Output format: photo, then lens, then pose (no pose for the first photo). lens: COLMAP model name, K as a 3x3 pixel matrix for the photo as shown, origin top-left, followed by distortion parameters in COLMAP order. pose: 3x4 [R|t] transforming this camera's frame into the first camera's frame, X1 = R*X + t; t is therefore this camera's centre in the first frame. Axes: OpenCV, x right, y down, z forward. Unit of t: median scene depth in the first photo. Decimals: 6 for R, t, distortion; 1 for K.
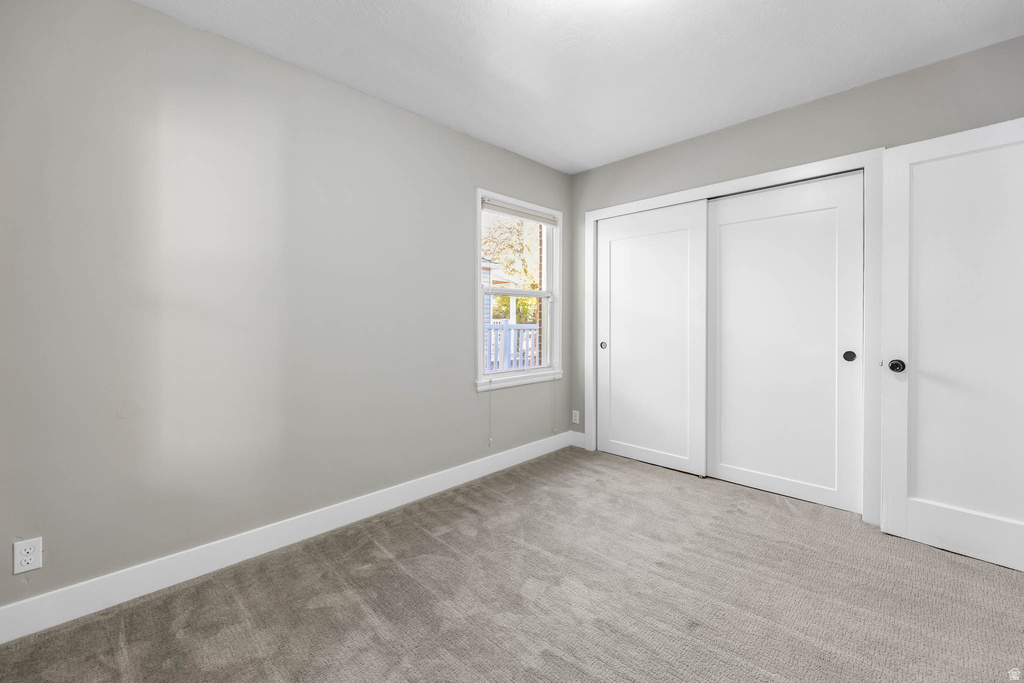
lens RADIAL K [[420.3, 0, 514.0], [0, 420.3, 321.9], [0, 0, 1]] dist [-0.001685, -0.000433]
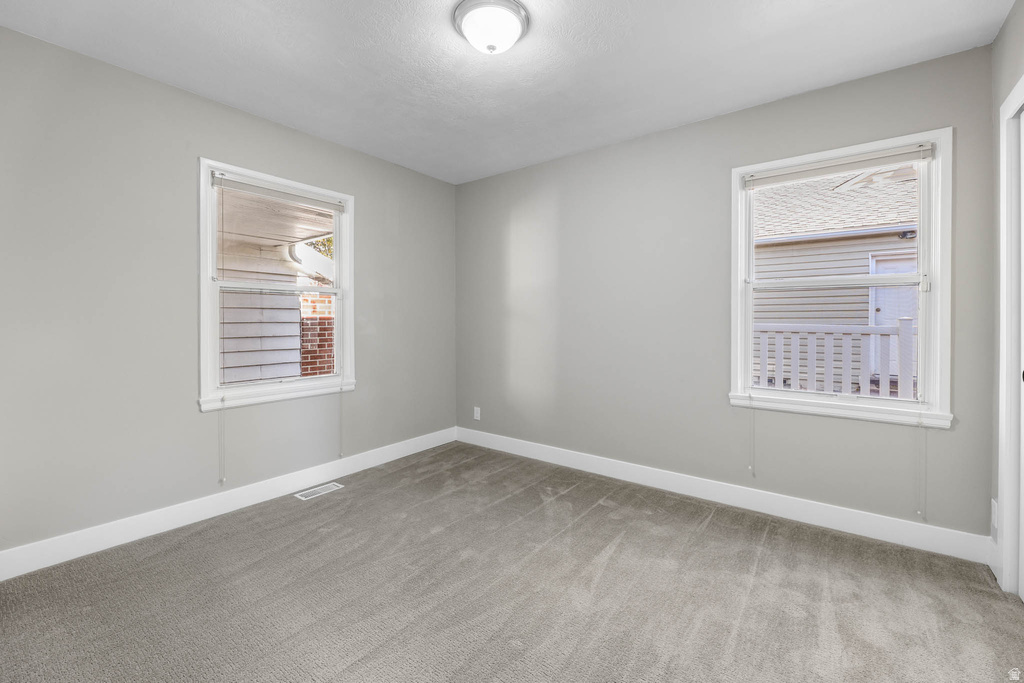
lens RADIAL K [[420.3, 0, 514.0], [0, 420.3, 321.9], [0, 0, 1]] dist [-0.001685, -0.000433]
pose [[0.135137, 0.000417, -0.990827, 0.756537], [-0.009919, 0.999950, -0.000932, 0.001083], [0.990777, 0.009954, 0.135134, 0.471366]]
